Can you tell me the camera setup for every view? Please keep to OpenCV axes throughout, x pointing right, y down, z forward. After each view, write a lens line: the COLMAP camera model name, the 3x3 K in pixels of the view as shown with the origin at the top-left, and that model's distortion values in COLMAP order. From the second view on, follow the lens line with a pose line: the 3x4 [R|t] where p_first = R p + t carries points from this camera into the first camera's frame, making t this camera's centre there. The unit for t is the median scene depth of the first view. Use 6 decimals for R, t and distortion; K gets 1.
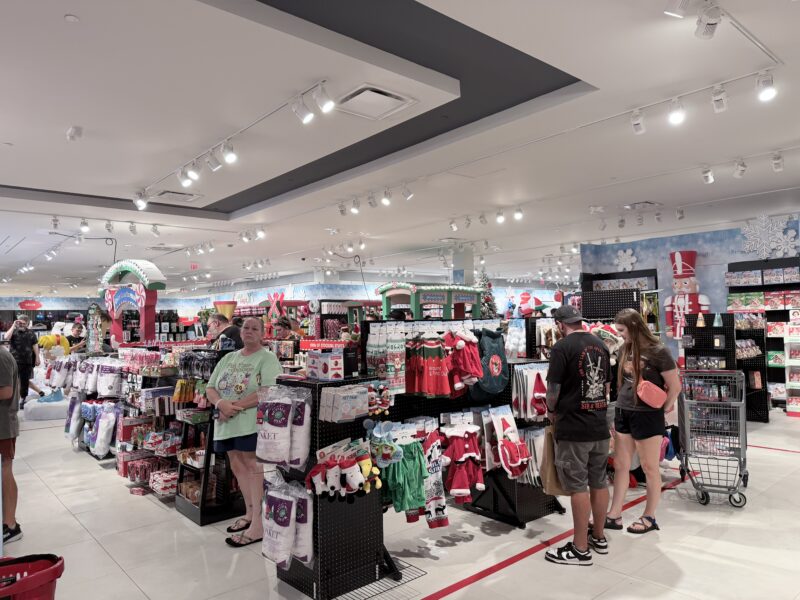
lens RADIAL K [[562.8, 0, 400.2], [0, 562.8, 300.2], [0, 0, 1]] dist [-0.002871, -0.000757]
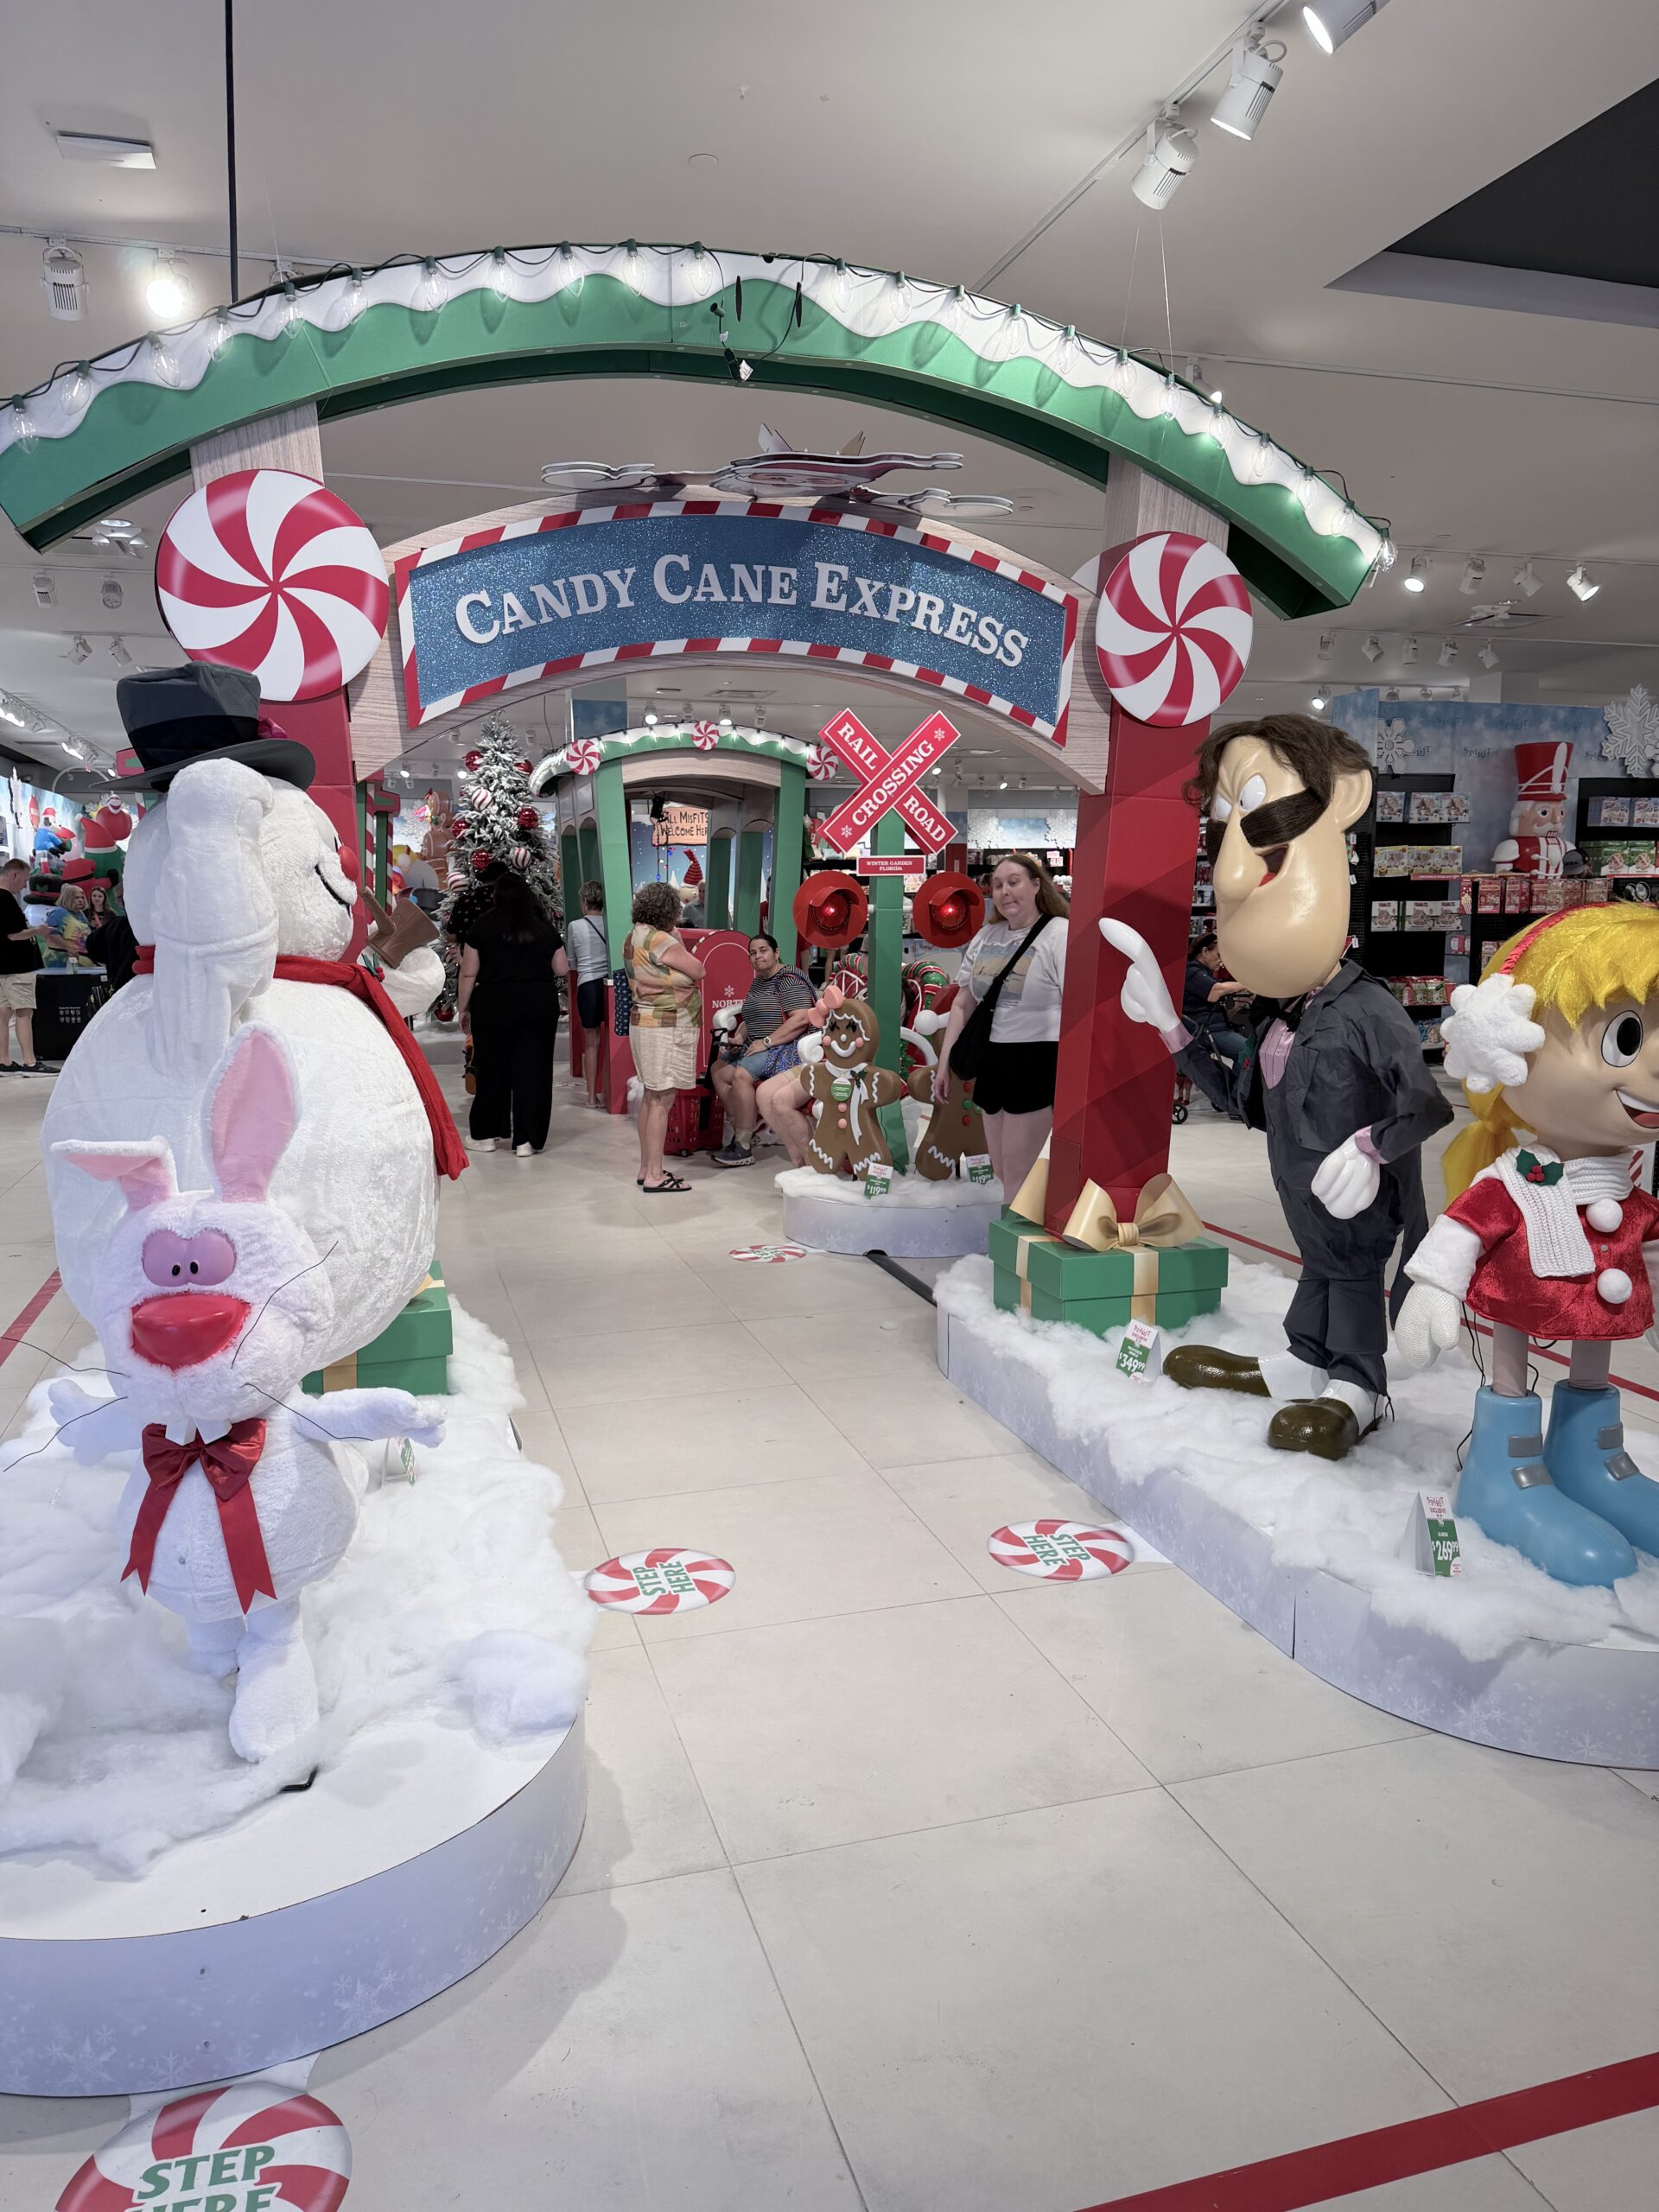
lens RADIAL K [[1556.2, 0, 829.0], [0, 1556.2, 1106.0], [0, 0, 1]] dist [-0.002871, -0.000757]
pose [[0.398175, -0.113737, 0.910231, -0.873107], [-0.037022, 0.989482, 0.139835, 0.047804], [-0.916562, -0.089378, 0.389776, 0.968513]]
